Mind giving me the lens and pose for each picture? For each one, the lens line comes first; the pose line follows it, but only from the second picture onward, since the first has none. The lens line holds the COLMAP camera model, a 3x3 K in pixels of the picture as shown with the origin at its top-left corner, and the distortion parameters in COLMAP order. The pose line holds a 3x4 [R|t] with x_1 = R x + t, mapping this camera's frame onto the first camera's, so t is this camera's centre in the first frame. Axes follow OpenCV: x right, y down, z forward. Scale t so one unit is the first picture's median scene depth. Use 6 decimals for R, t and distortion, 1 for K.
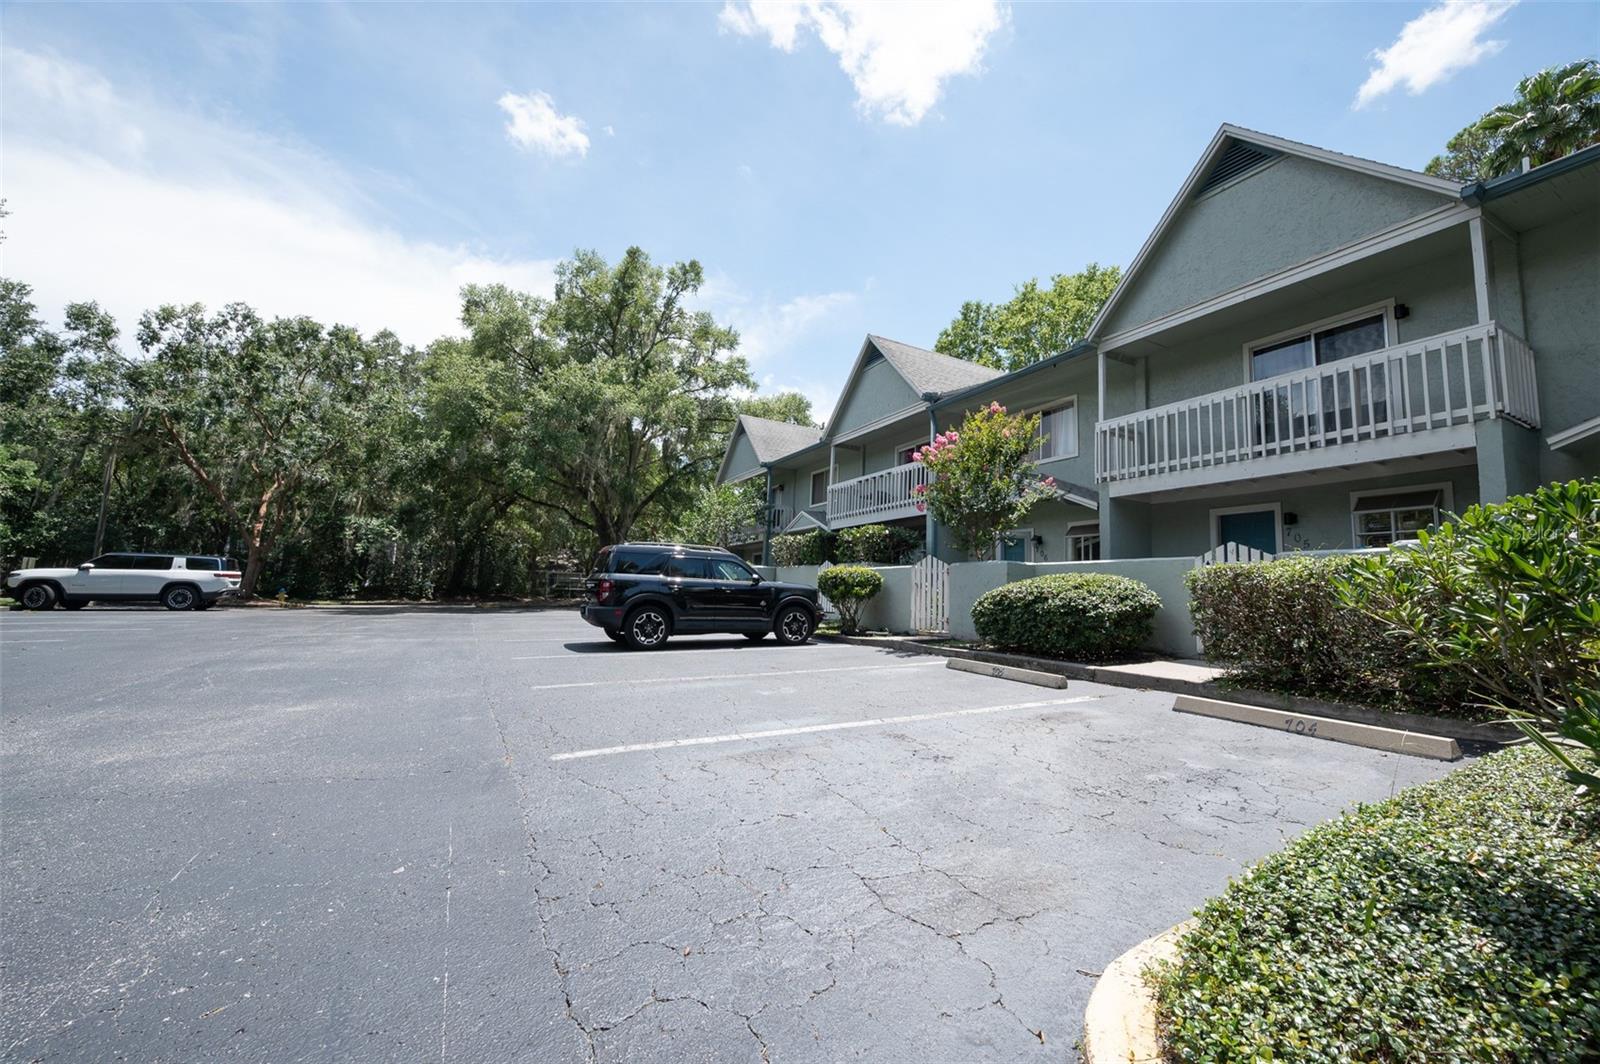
lens RADIAL K [[626.1, 0, 800.0], [0, 626.1, 532.0], [0, 0, 1]] dist [0.000848, 0.000164]
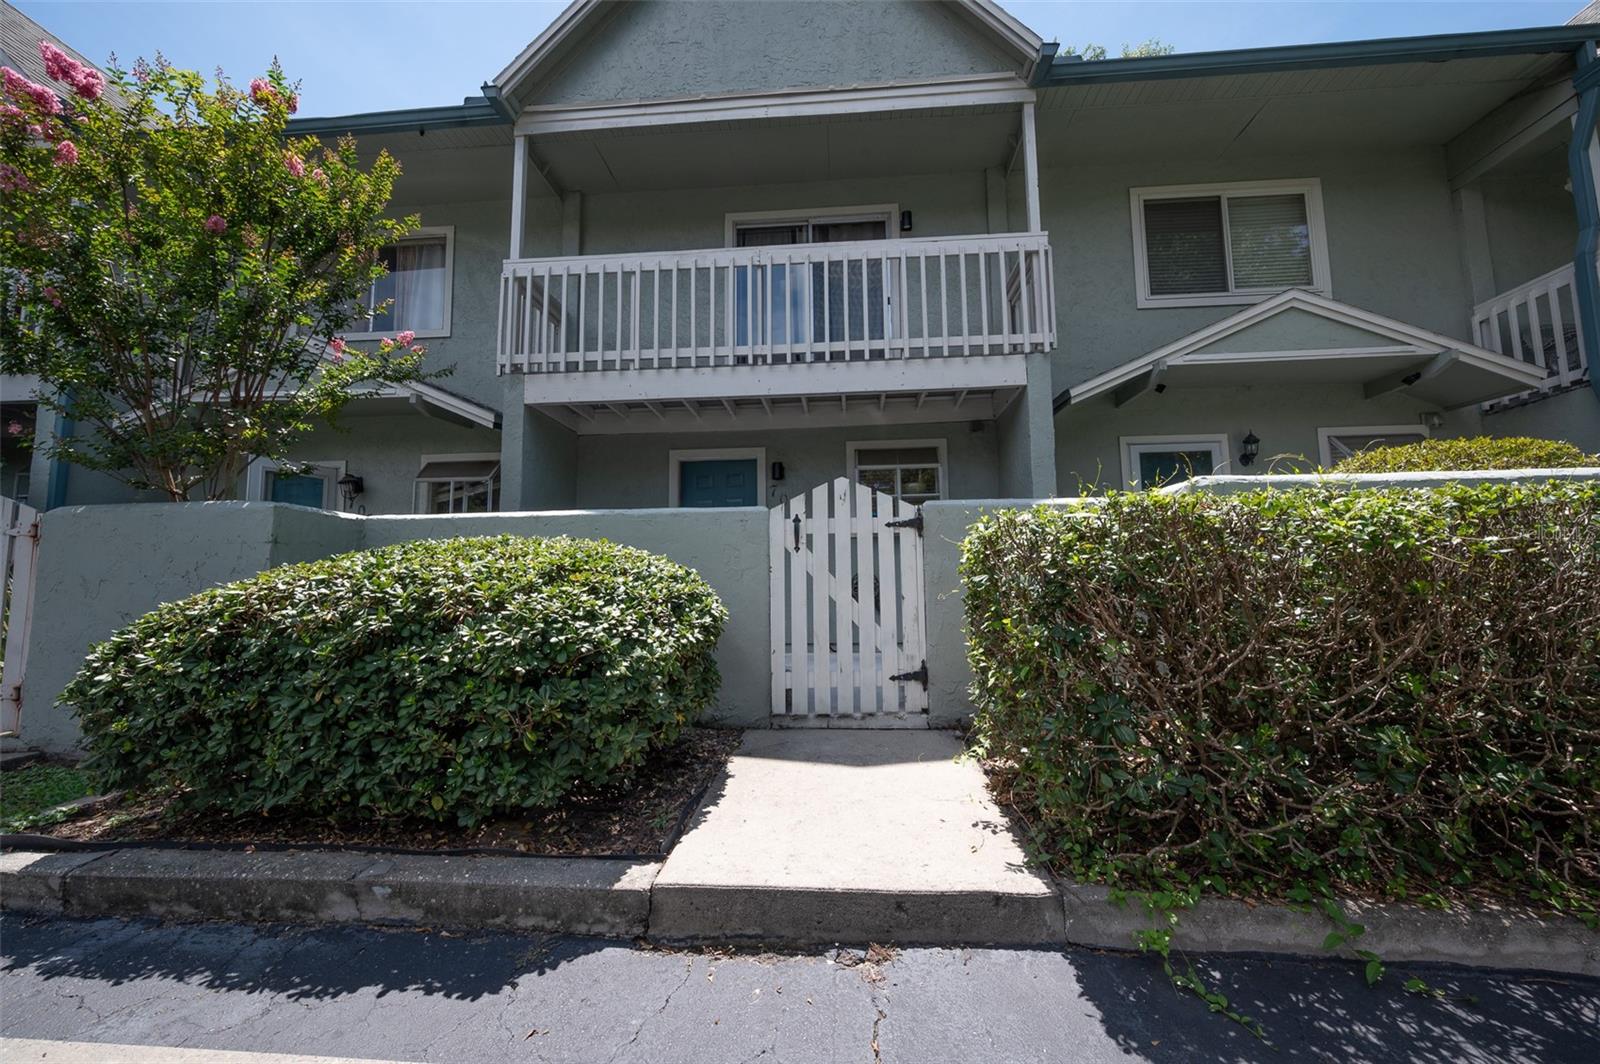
lens RADIAL K [[626.1, 0, 800.0], [0, 626.1, 532.0], [0, 0, 1]] dist [0.000848, 0.000164]
pose [[0.532542, 0.038152, 0.845543, 0.223965], [-0.060106, 0.998166, -0.007182, 0.055261], [-0.844267, -0.046997, 0.533859, 0.660923]]
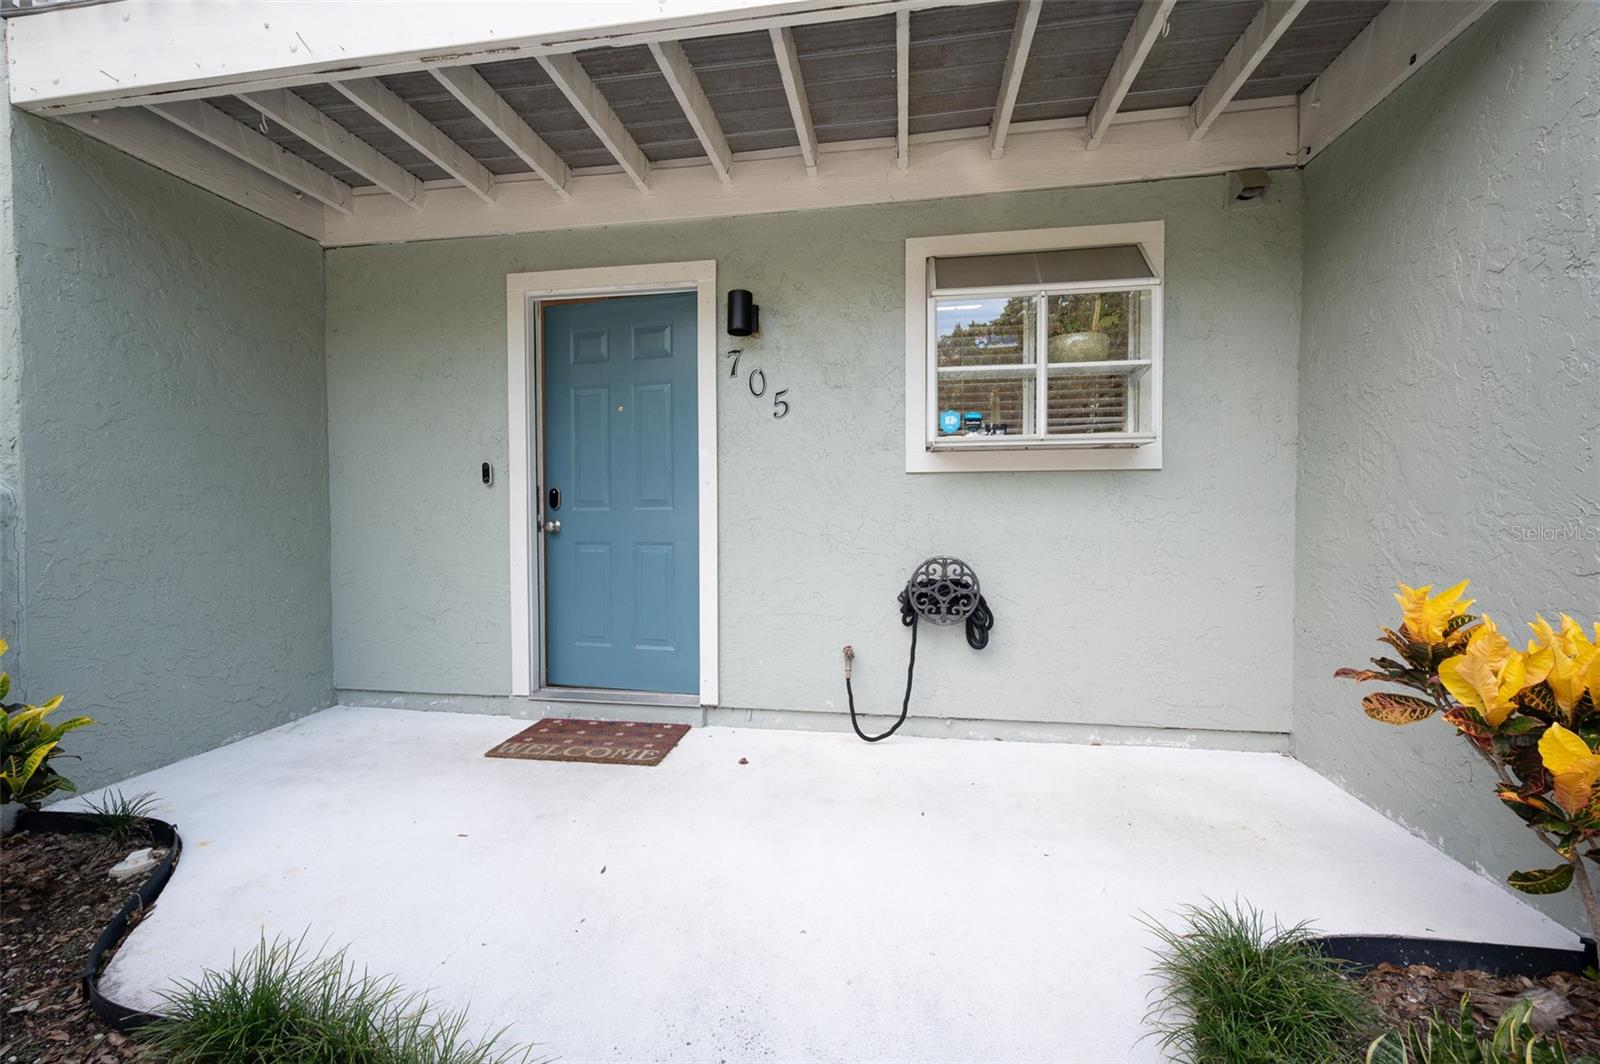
lens RADIAL K [[626.1, 0, 800.0], [0, 626.1, 532.0], [0, 0, 1]] dist [0.000848, 0.000164]
pose [[0.594824, -0.061503, 0.801500, 0.608554], [-0.064280, 0.990237, 0.123691, 0.046578], [-0.801282, -0.125094, 0.585063, 0.870068]]
